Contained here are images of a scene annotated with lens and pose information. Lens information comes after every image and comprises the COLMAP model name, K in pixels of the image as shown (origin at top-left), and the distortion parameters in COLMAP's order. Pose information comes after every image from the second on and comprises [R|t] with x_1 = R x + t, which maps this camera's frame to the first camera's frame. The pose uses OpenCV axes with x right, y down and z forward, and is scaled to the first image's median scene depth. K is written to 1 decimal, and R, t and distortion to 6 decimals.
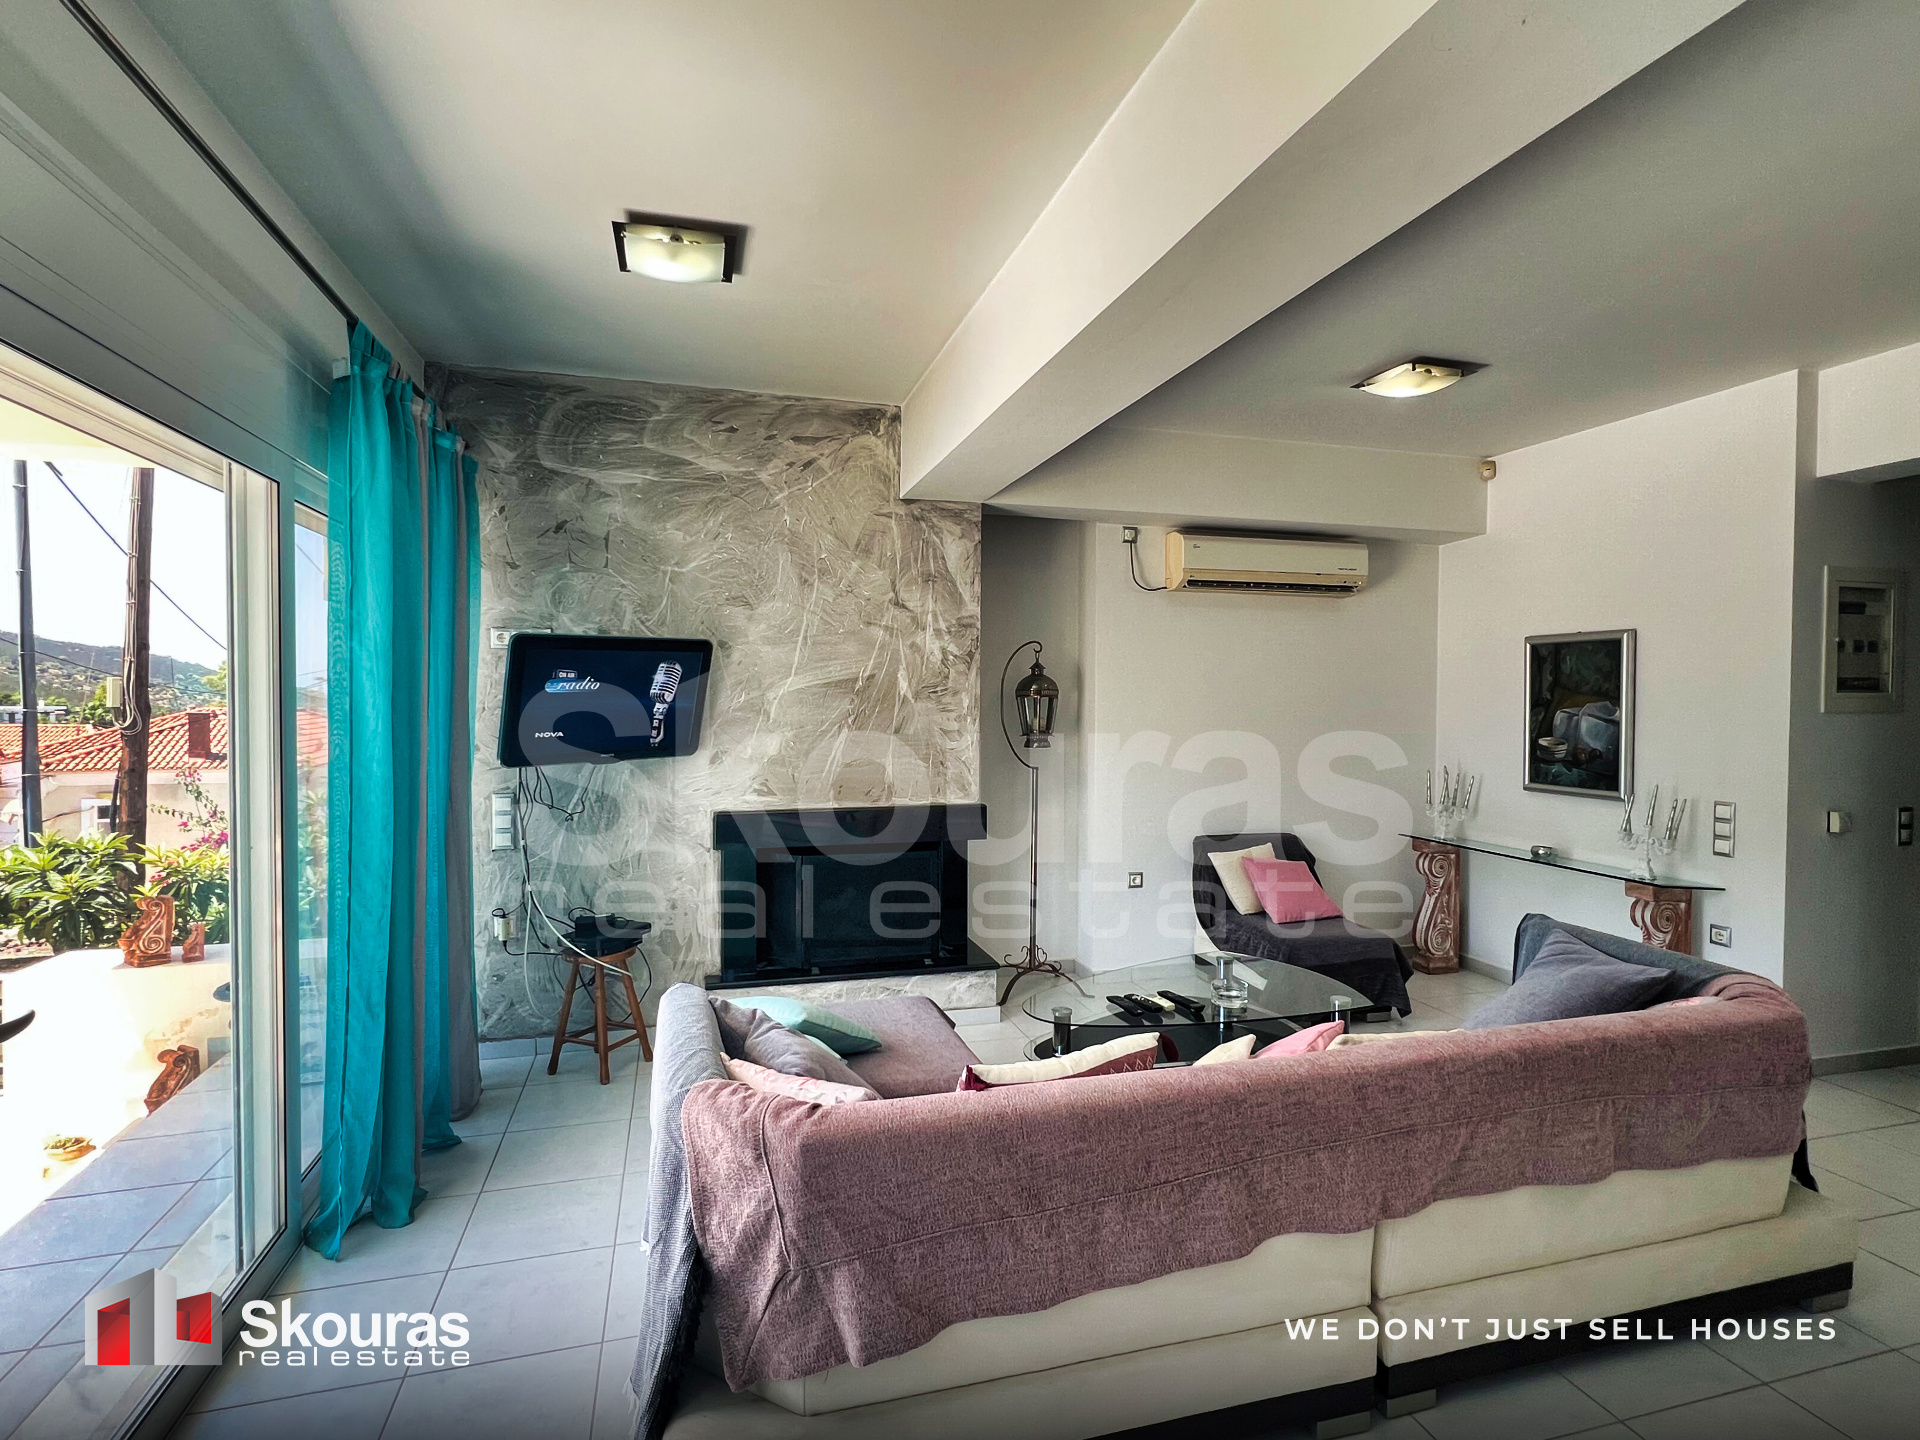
lens RADIAL K [[961.6, 0, 956.4], [0, 961.6, 718.2], [0, 0, 1]] dist [-0.002745, -0.000443]
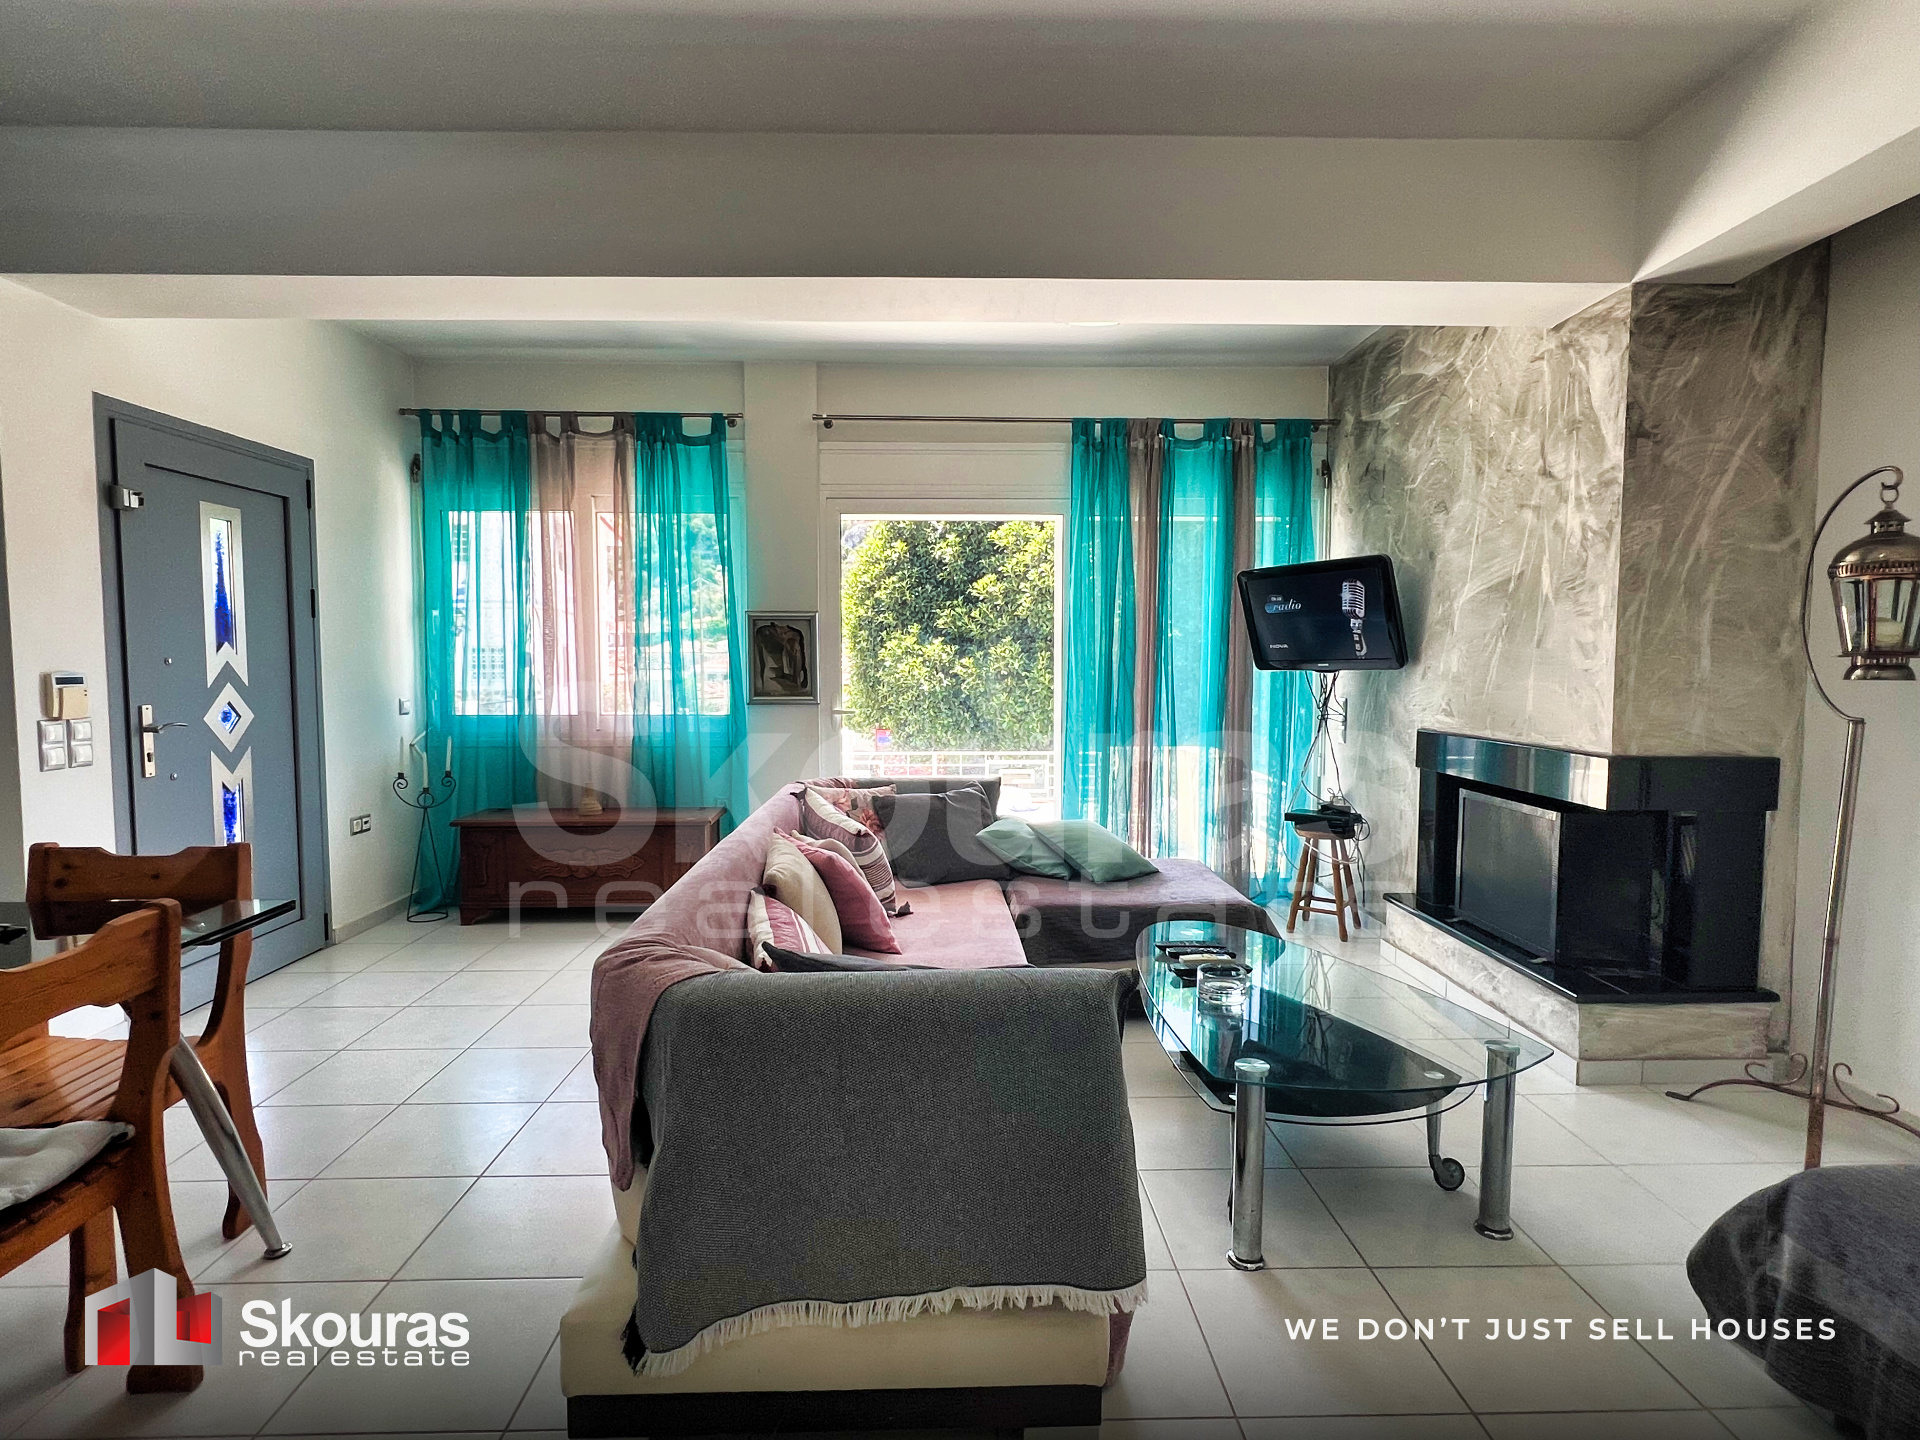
lens RADIAL K [[994.9, 0, 961.3], [0, 994.9, 719.2], [0, 0, 1]] dist [-0.002506, 0.000627]
pose [[-0.247290, 0.054691, -0.967397, 0.830736], [-0.025374, 0.997698, 0.062890, 0.035491], [0.968609, 0.040099, -0.245333, 0.782302]]
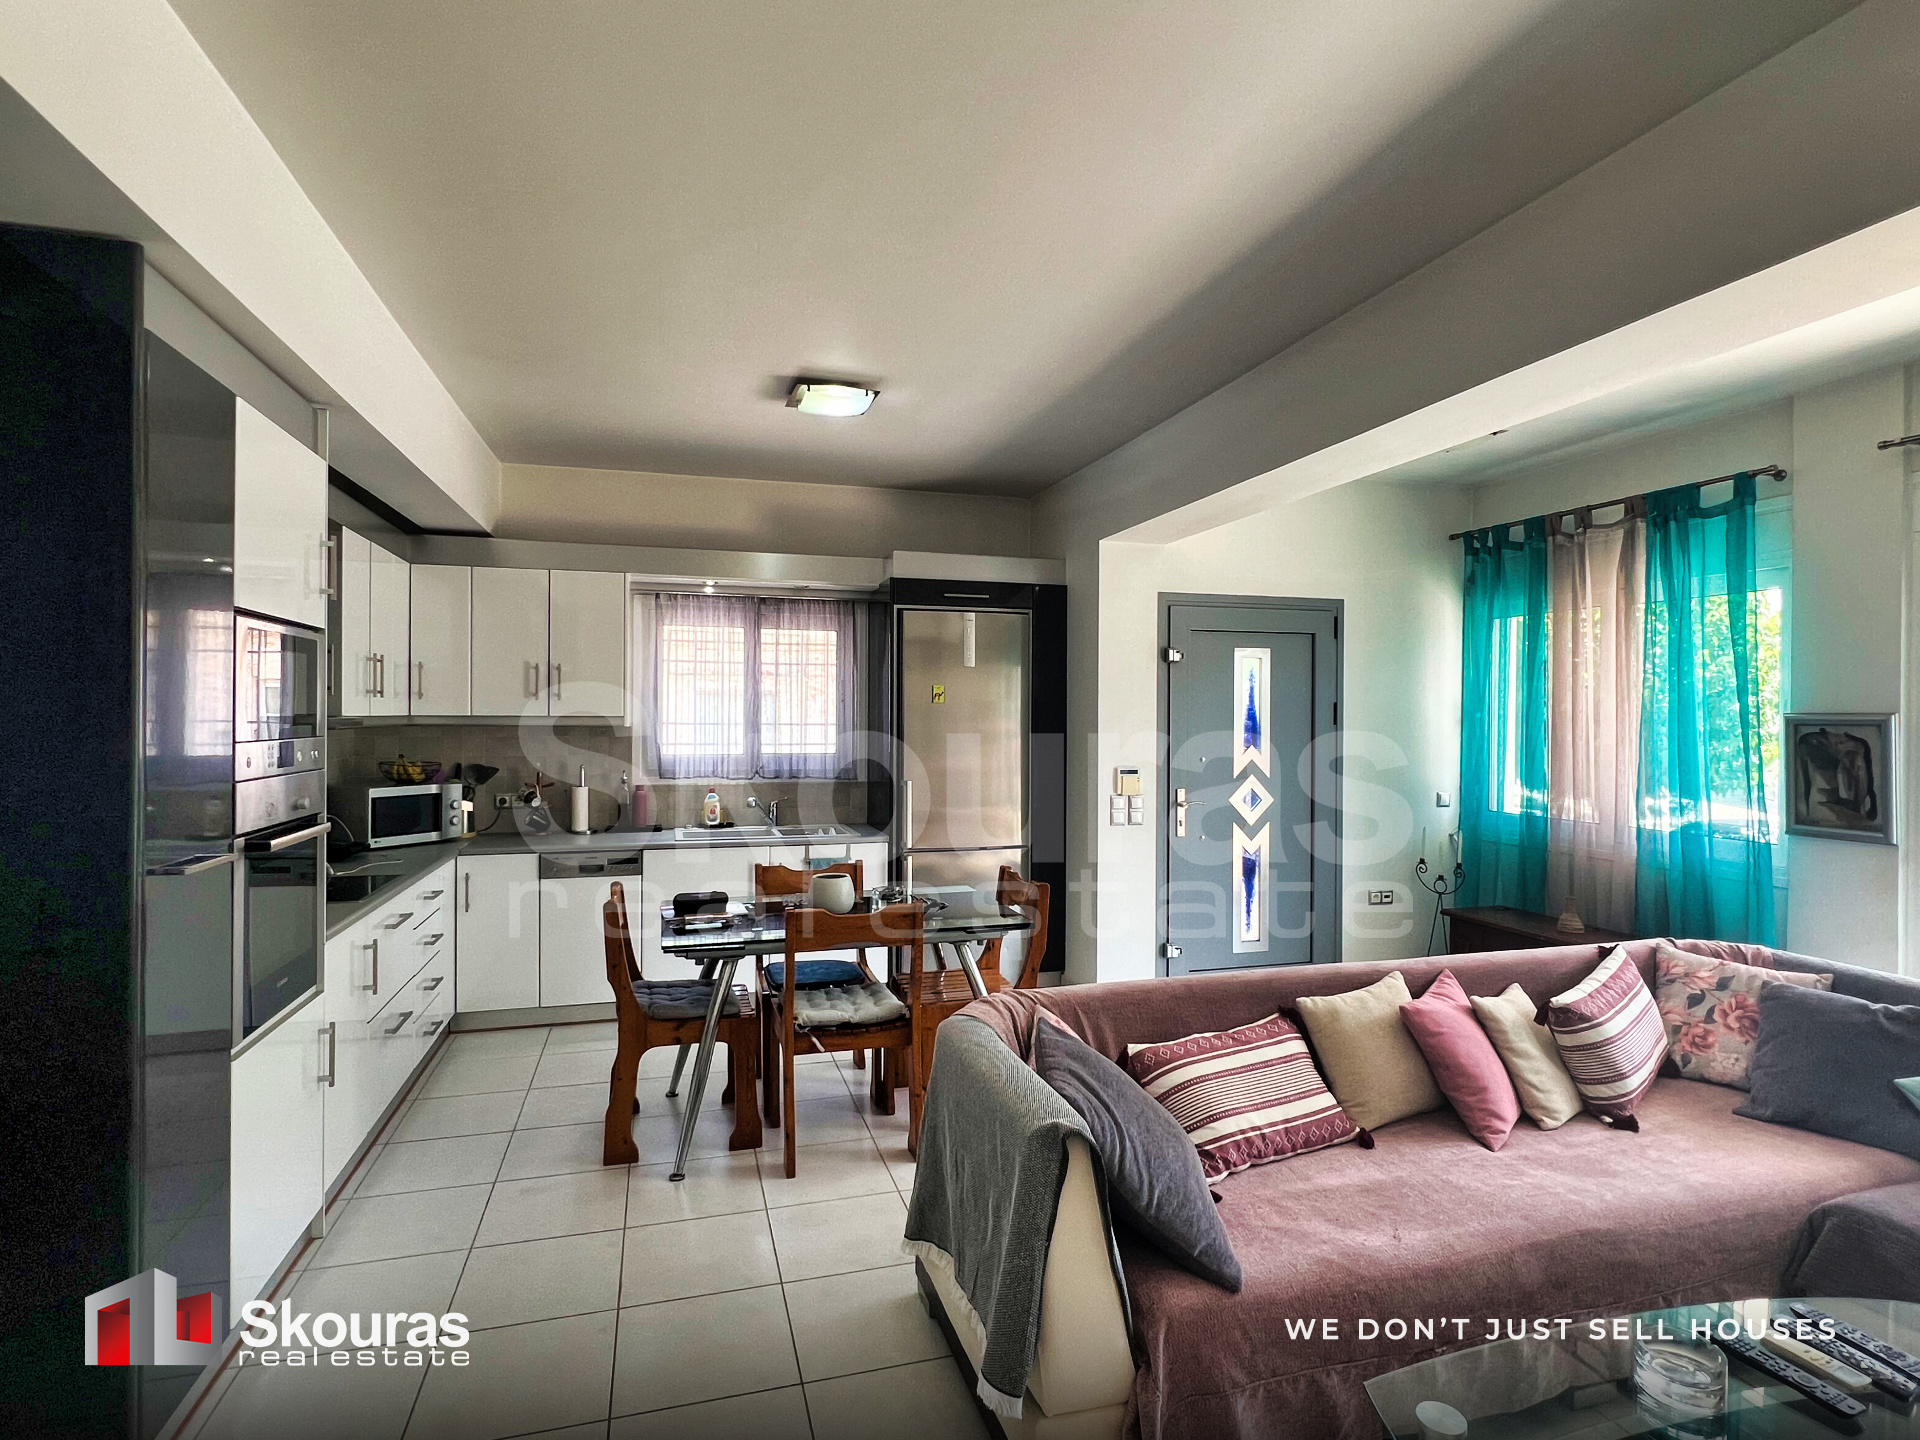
lens RADIAL K [[995.9, 0, 955.9], [0, 995.9, 719.0], [0, 0, 1]] dist [-0.002343, 0.000385]
pose [[-0.999897, -0.011536, -0.008480, 0.505161], [-0.011781, 0.999498, 0.029420, -0.026553], [0.008137, 0.029517, -0.999531, 1.160518]]
